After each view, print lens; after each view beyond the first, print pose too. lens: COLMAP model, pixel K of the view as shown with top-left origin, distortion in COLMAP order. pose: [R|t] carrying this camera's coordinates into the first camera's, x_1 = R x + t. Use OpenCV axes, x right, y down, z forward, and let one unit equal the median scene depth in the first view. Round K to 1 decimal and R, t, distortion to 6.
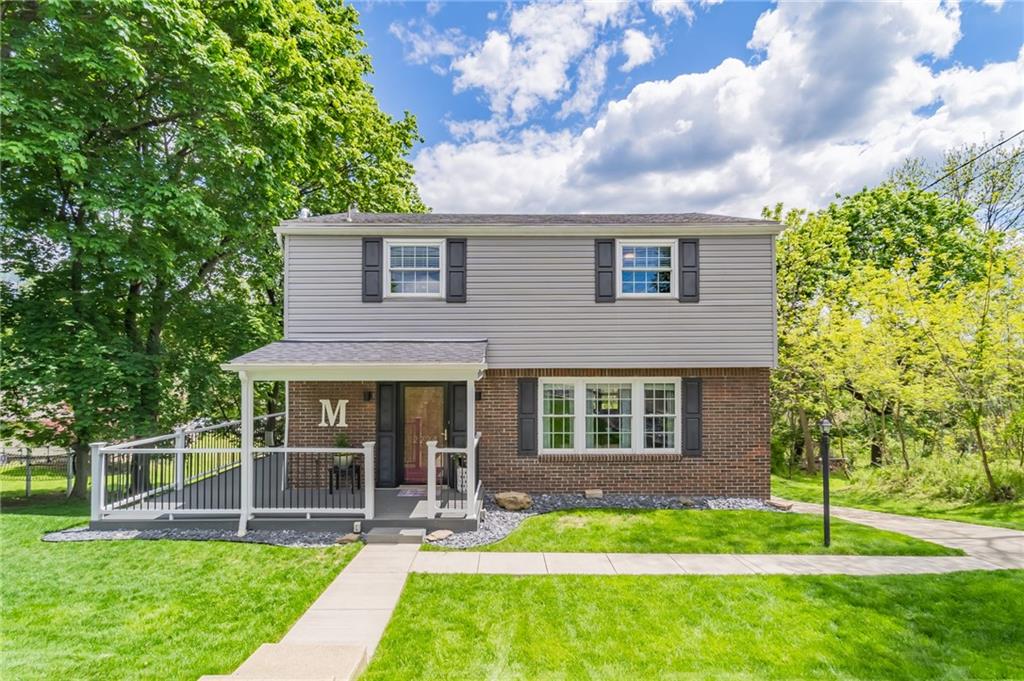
lens RADIAL K [[487.7, 0, 514.4], [0, 487.7, 368.7], [0, 0, 1]] dist [-0.000258, -0.000266]
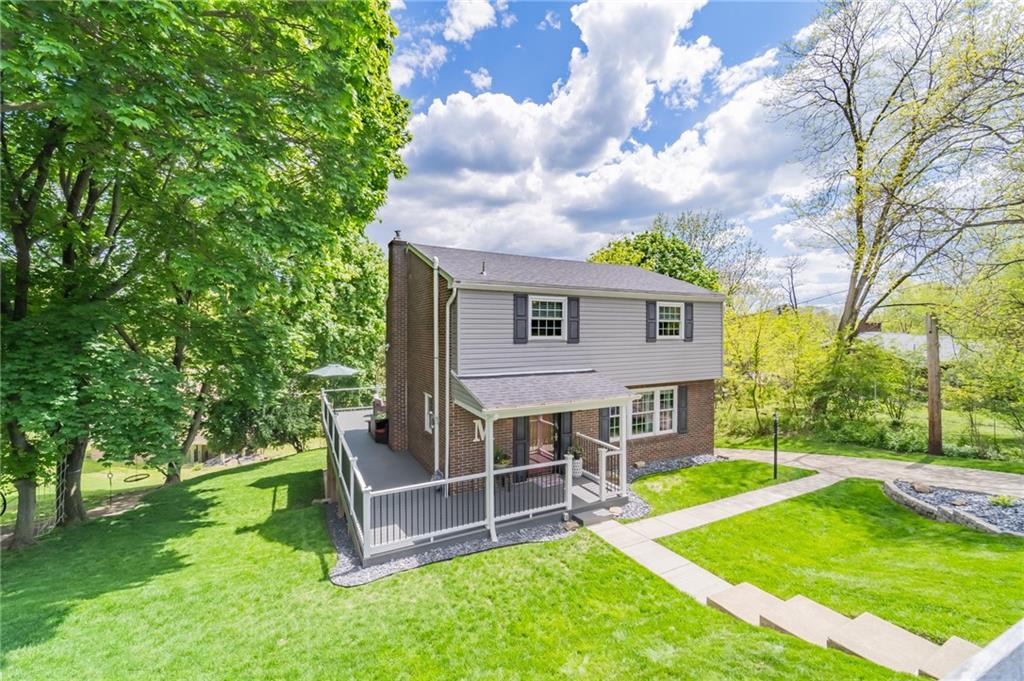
lens RADIAL K [[425.6, 0, 511.7], [0, 425.6, 339.9], [0, 0, 1]] dist [-0.002703, 0.000142]
pose [[0.886179, -0.005501, 0.463310, -0.836763], [-0.007146, 0.999648, 0.025538, -0.174109], [-0.463288, -0.025942, 0.885828, 0.001514]]
